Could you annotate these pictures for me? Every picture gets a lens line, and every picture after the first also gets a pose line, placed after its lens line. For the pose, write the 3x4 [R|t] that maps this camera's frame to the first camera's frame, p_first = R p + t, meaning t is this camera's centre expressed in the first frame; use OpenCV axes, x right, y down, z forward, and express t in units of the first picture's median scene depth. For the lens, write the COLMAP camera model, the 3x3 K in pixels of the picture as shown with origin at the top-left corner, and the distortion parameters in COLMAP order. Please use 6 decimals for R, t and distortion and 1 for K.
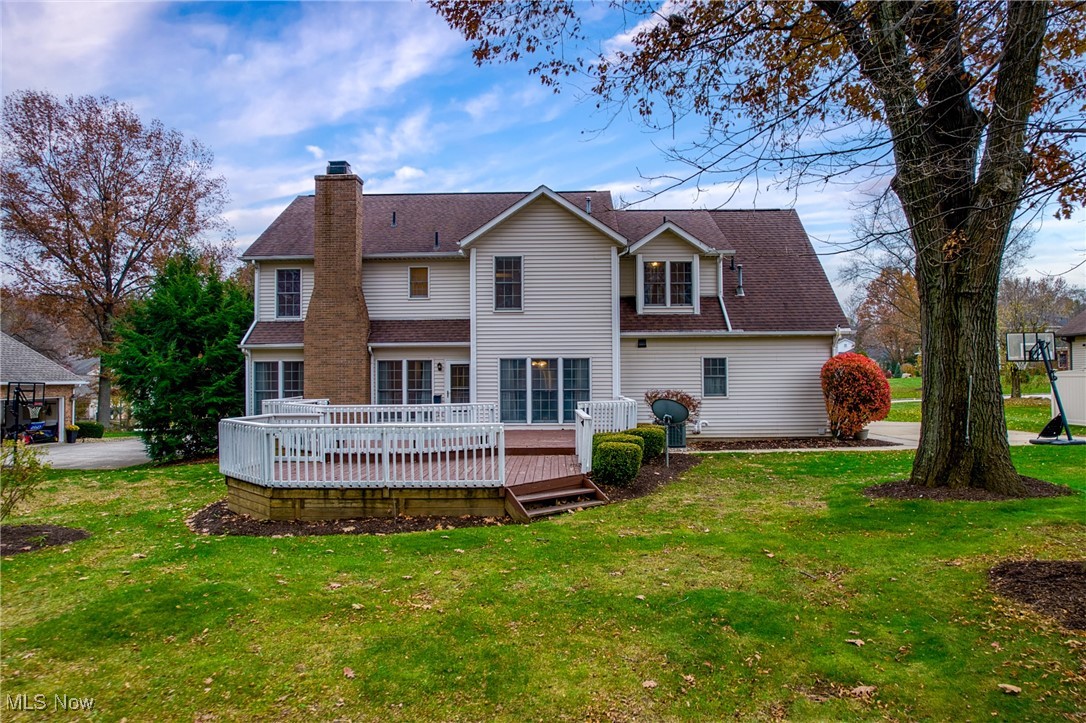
lens RADIAL K [[692.3, 0, 552.7], [0, 692.3, 363.9], [0, 0, 1]] dist [-0.047949, 0.038561]
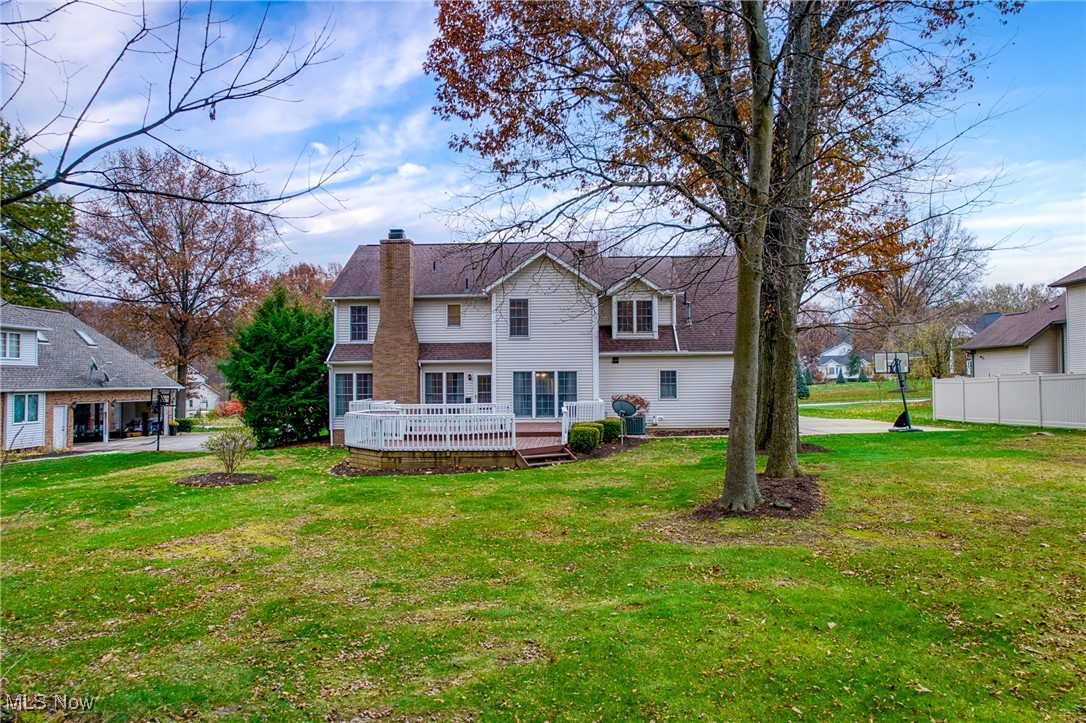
lens RADIAL K [[692.3, 0, 551.4], [0, 692.3, 364.0], [0, 0, 1]] dist [-0.047949, 0.038561]
pose [[0.999764, -0.001693, -0.021646, 0.030998], [0.001639, 0.999995, -0.002517, -0.018694], [0.021650, 0.002481, 0.999763, -0.388868]]
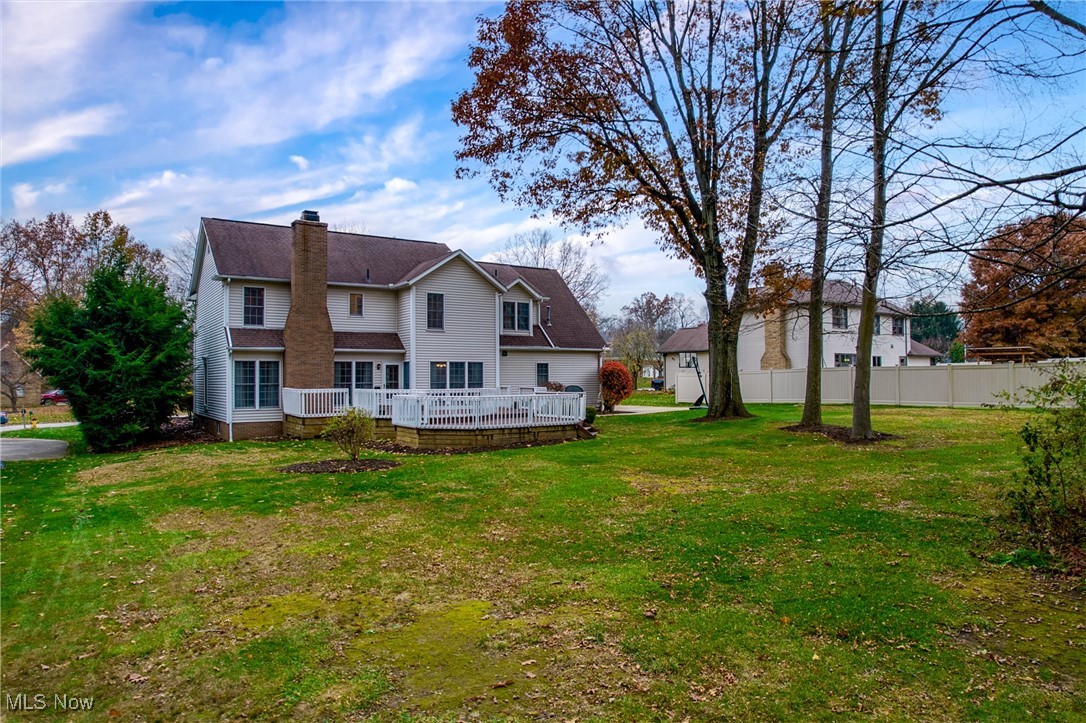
lens RADIAL K [[692.3, 0, 546.4], [0, 692.3, 362.1], [0, 0, 1]] dist [-0.047949, 0.038561]
pose [[0.817603, 0.015954, 0.575562, -0.705384], [-0.011613, 0.999870, -0.011219, 0.006721], [-0.575666, 0.002489, 0.817681, -0.350328]]
